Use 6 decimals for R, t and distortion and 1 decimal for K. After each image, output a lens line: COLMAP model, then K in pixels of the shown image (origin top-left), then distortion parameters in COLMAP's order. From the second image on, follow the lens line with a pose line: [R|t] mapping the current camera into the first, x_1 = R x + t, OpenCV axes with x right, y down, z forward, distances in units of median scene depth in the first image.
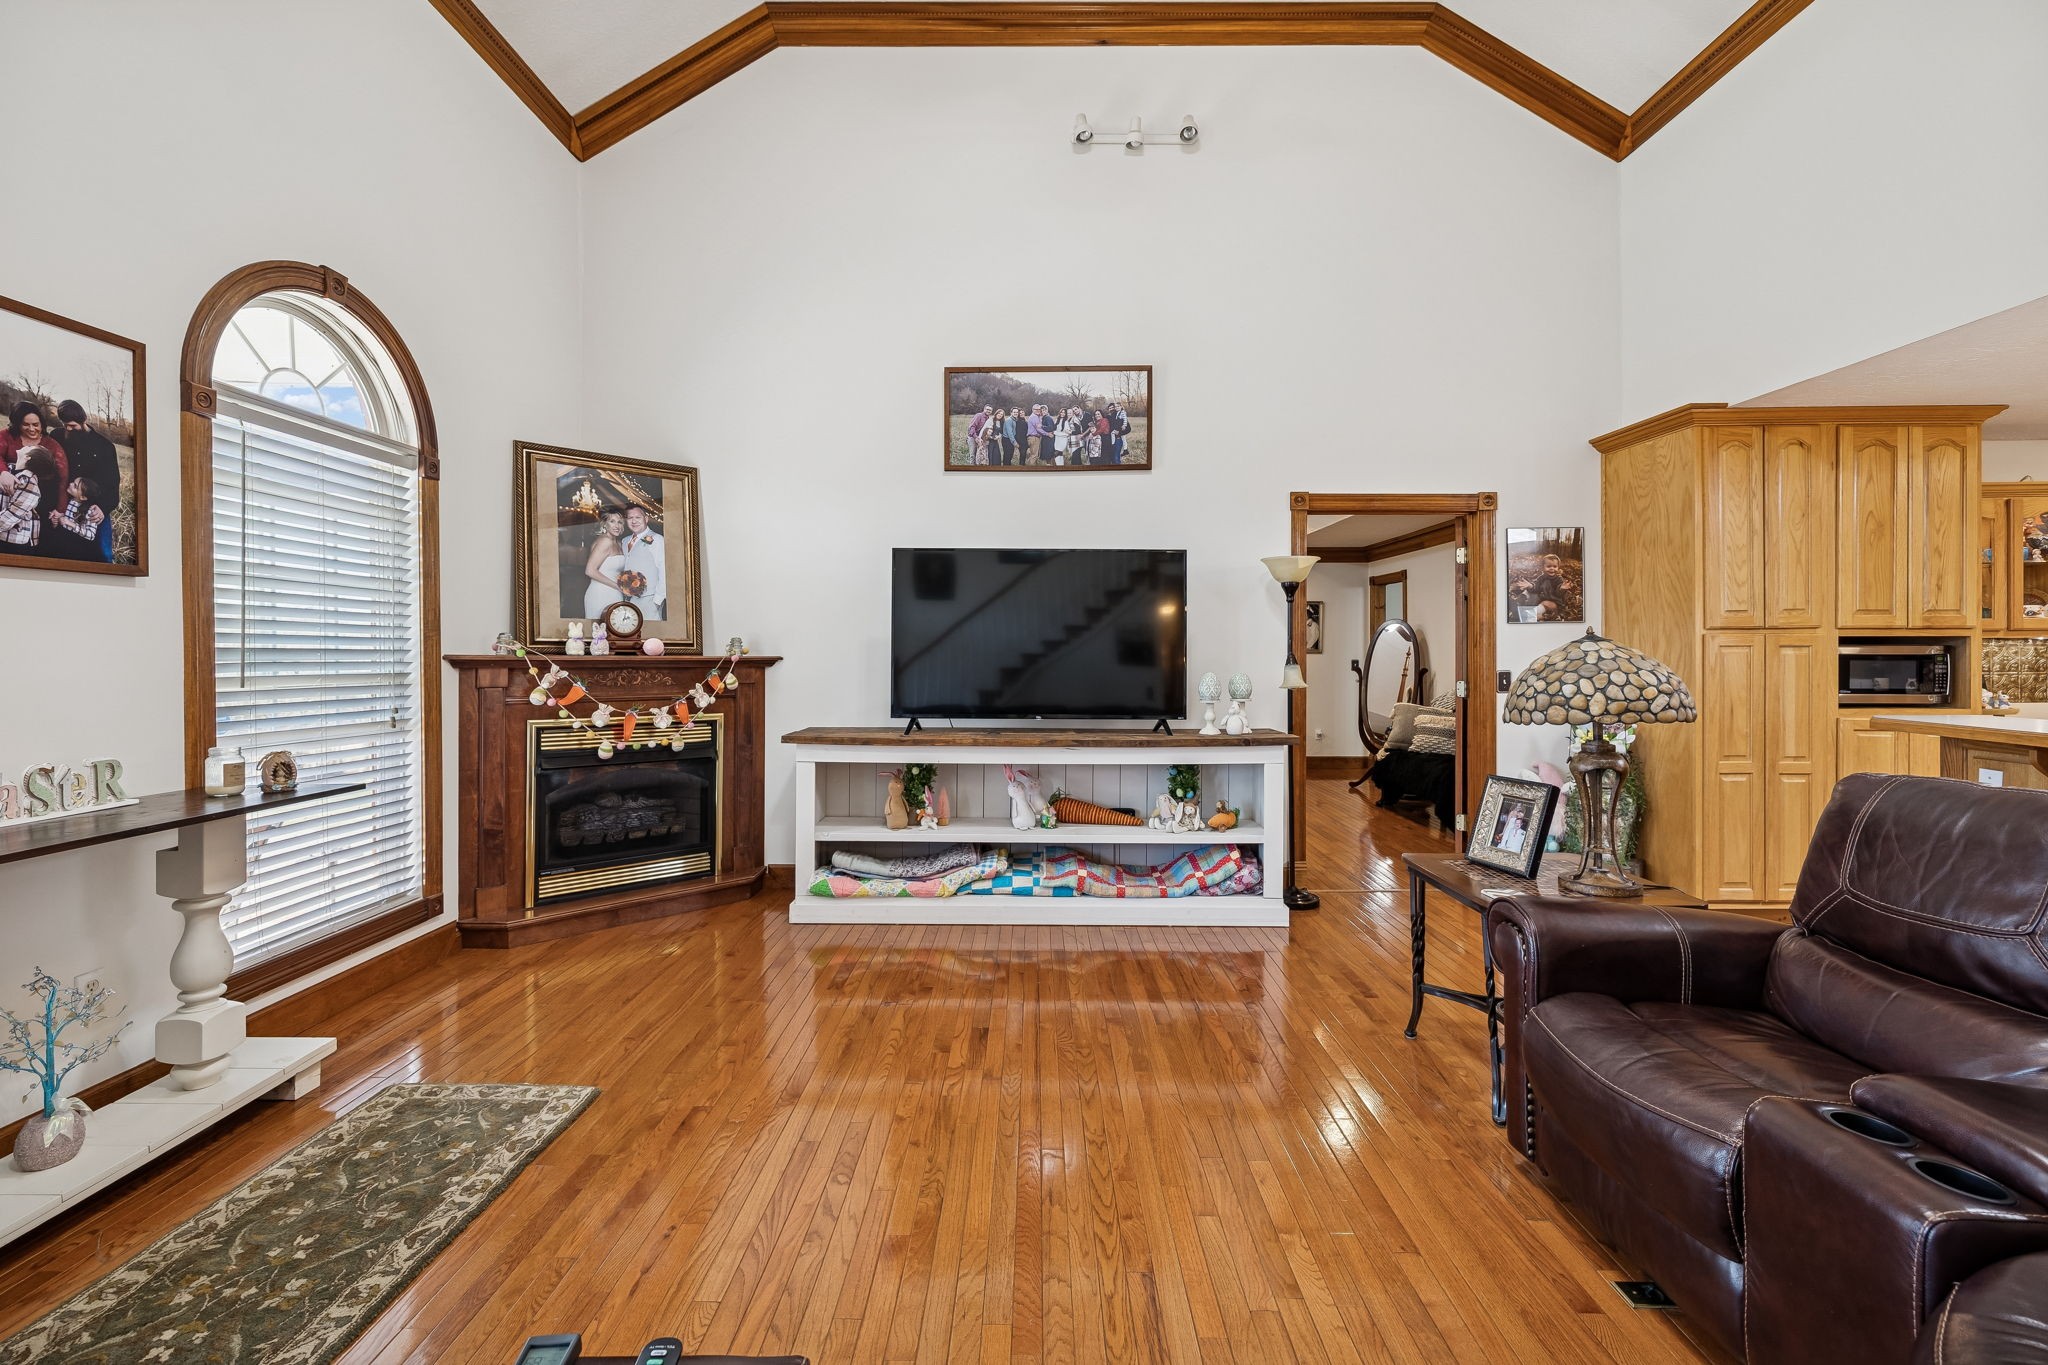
lens RADIAL K [[874.2, 0, 1022.8], [0, 874.2, 657.2], [0, 0, 1]] dist [-0.003409, 0.002438]
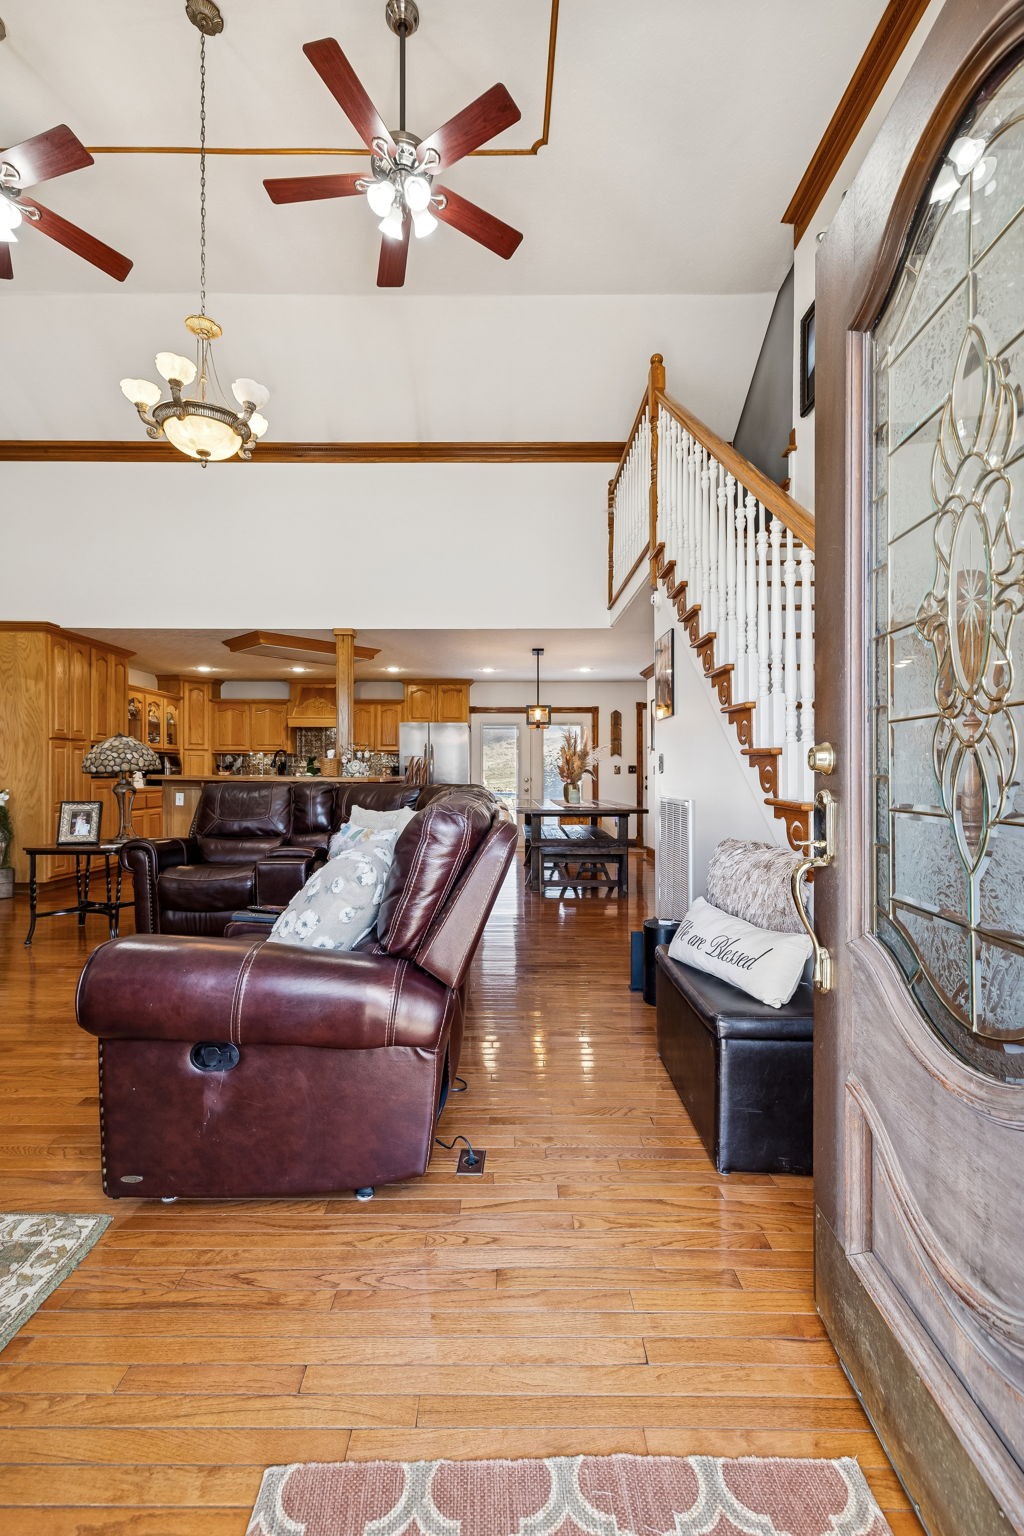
lens RADIAL K [[655.7, 0, 504.8], [0, 655.7, 773.5], [0, 0, 1]] dist [-0.003409, 0.002438]
pose [[-0.011427, 0.004537, 0.999924, -0.695283], [0.001641, 0.999988, -0.004519, 0.055563], [-0.999933, 0.001589, -0.011434, -0.000890]]
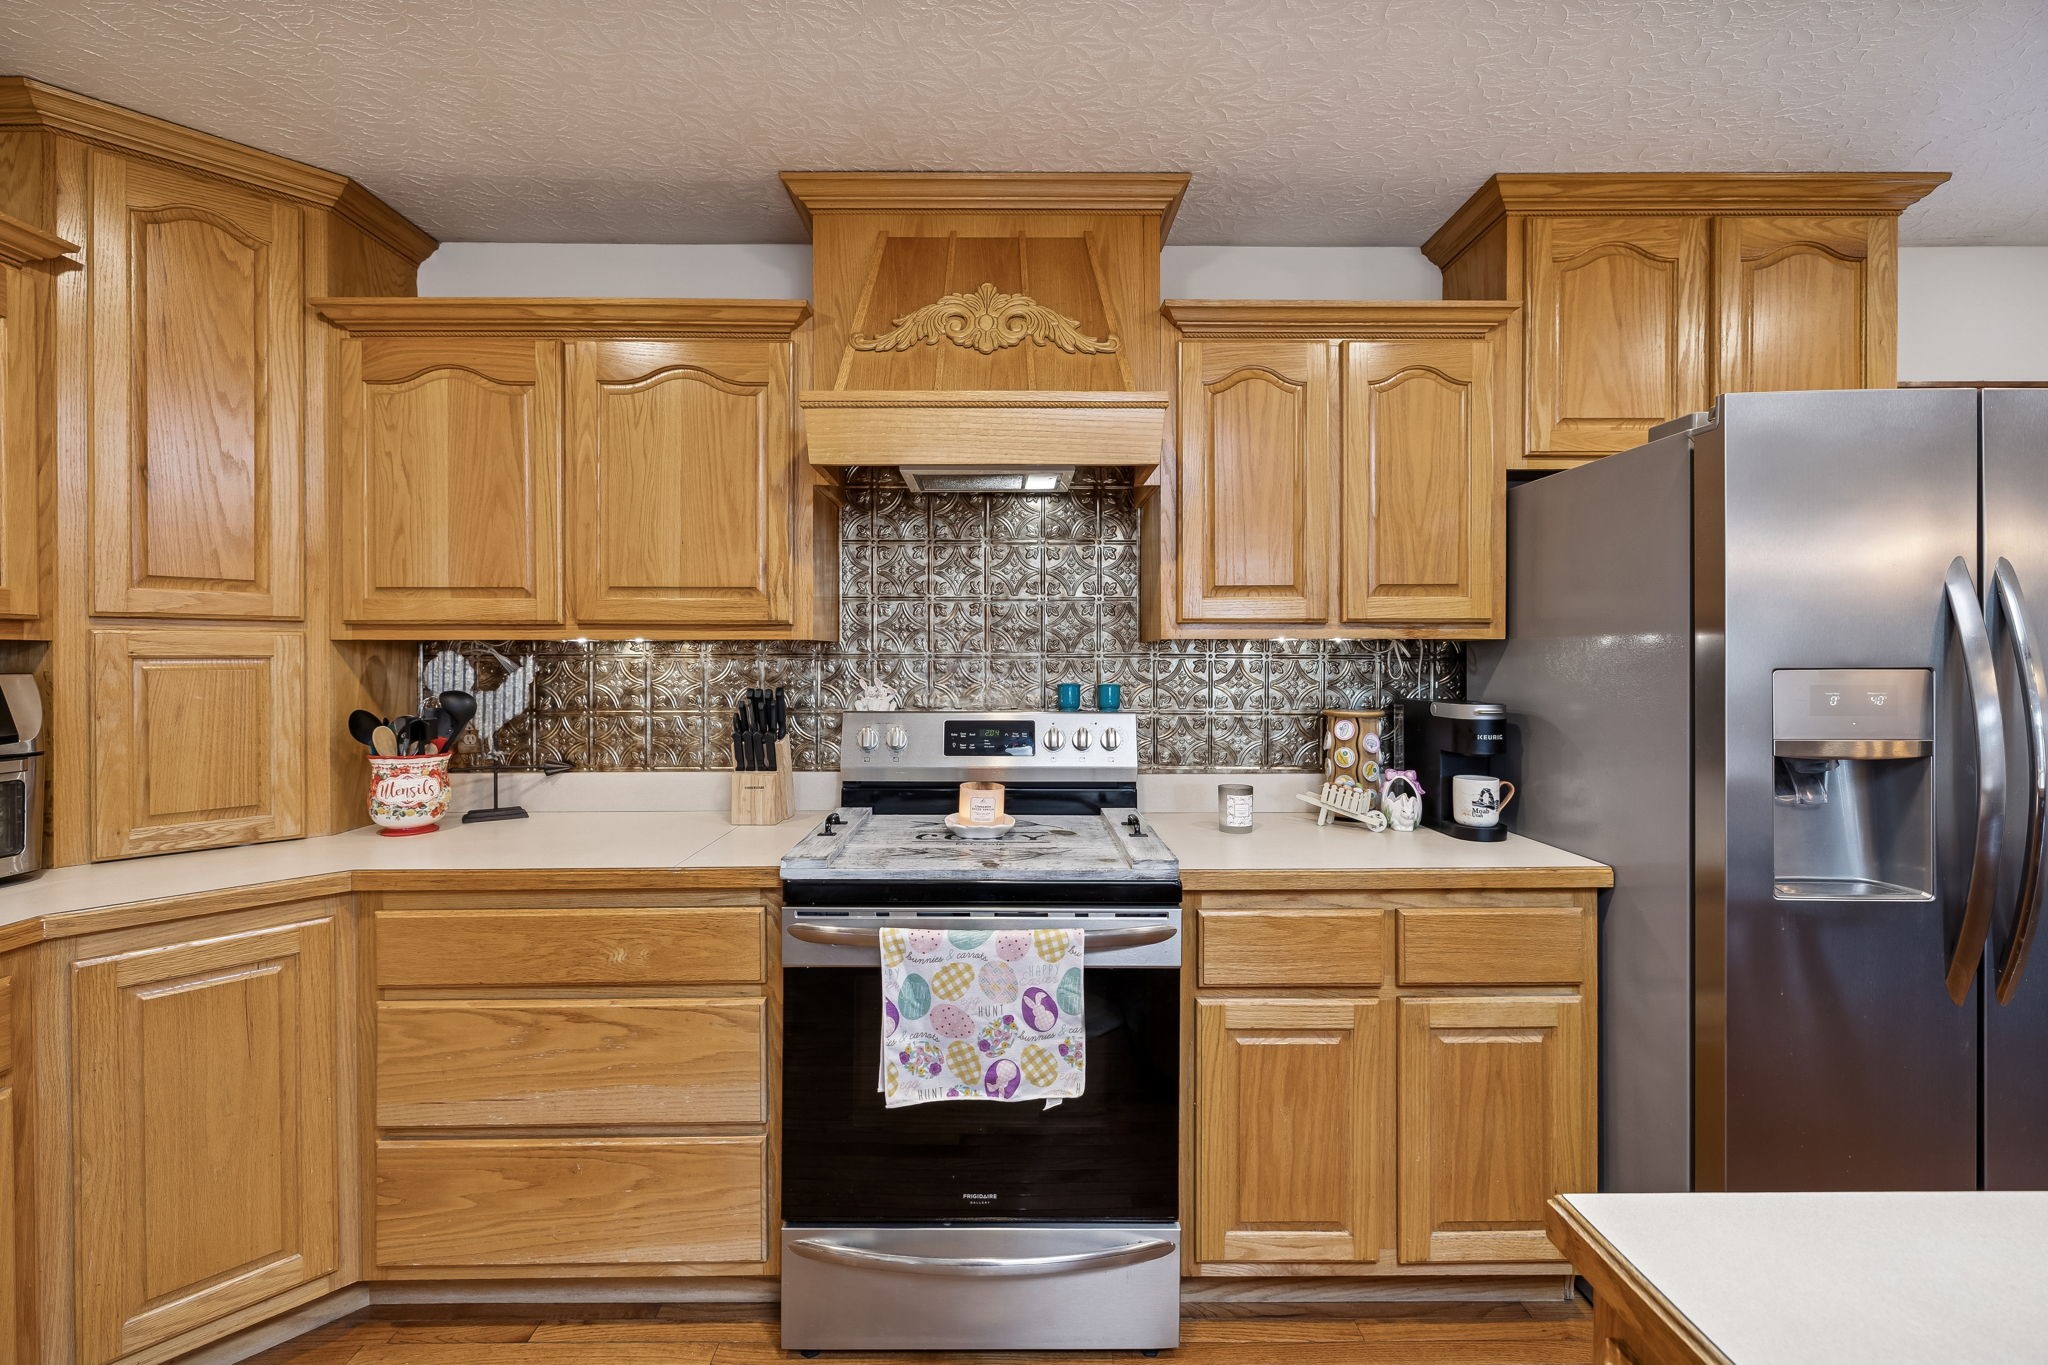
lens RADIAL K [[874.2, 0, 1014.1], [0, 874.2, 664.4], [0, 0, 1]] dist [-0.003409, 0.002438]
pose [[-0.014046, -0.005306, 0.999887, 1.122957], [0.005615, 0.999970, 0.005386, -0.015445], [-0.999886, 0.005691, -0.014016, 0.622075]]
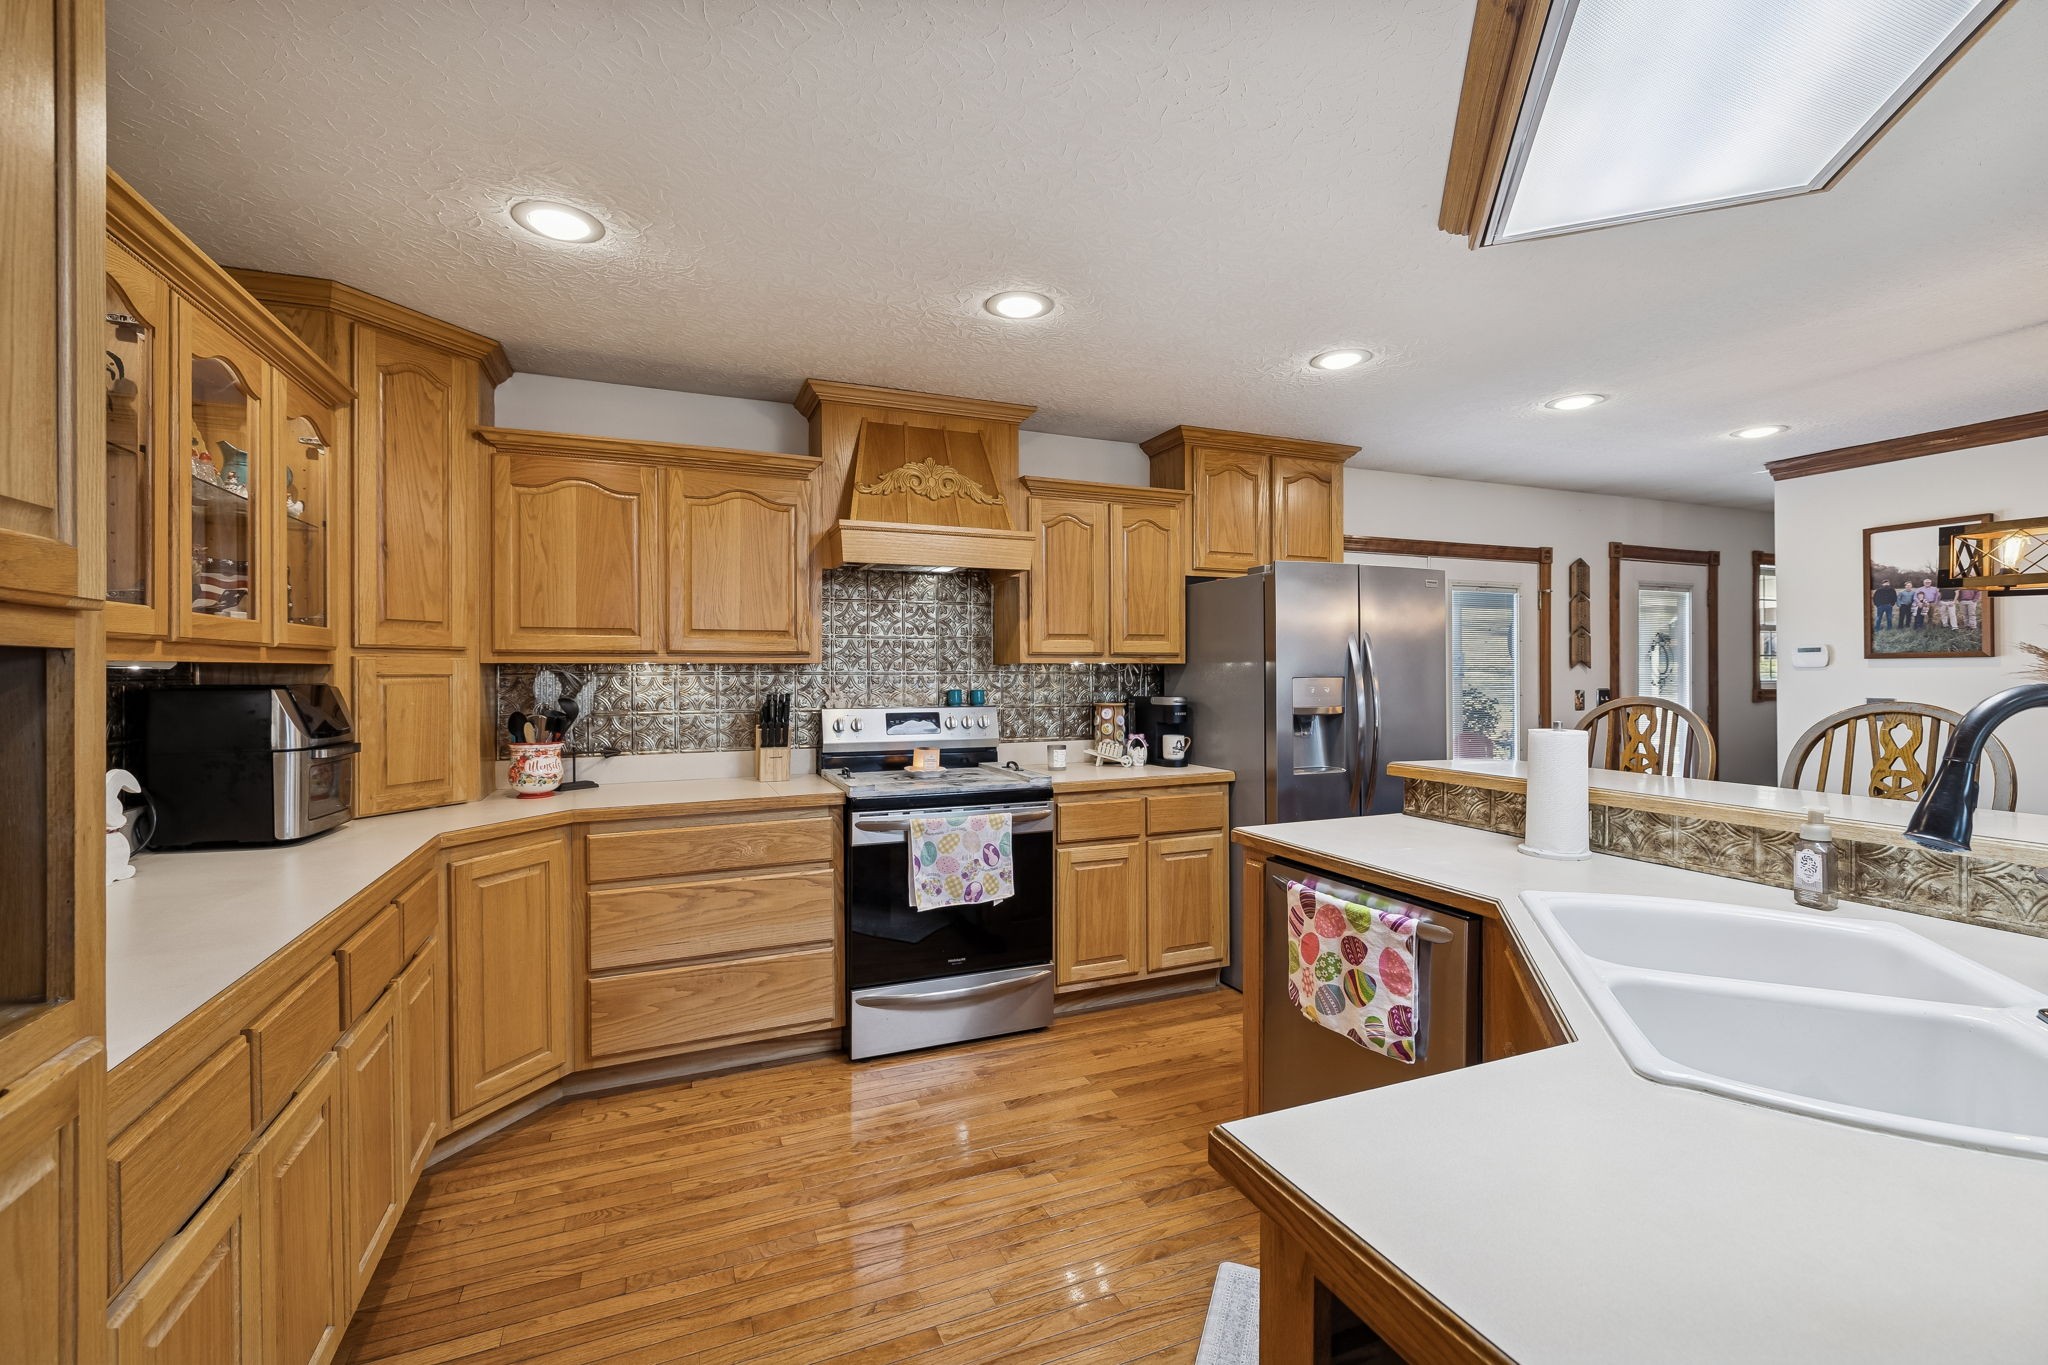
lens RADIAL K [[874.2, 0, 1031.5], [0, 874.2, 678.7], [0, 0, 1]] dist [-0.003409, 0.002438]
pose [[-0.401609, -0.002176, 0.915809, 0.798290], [0.009078, 0.999939, 0.006356, -0.016664], [-0.915766, 0.010866, -0.401565, 0.881066]]
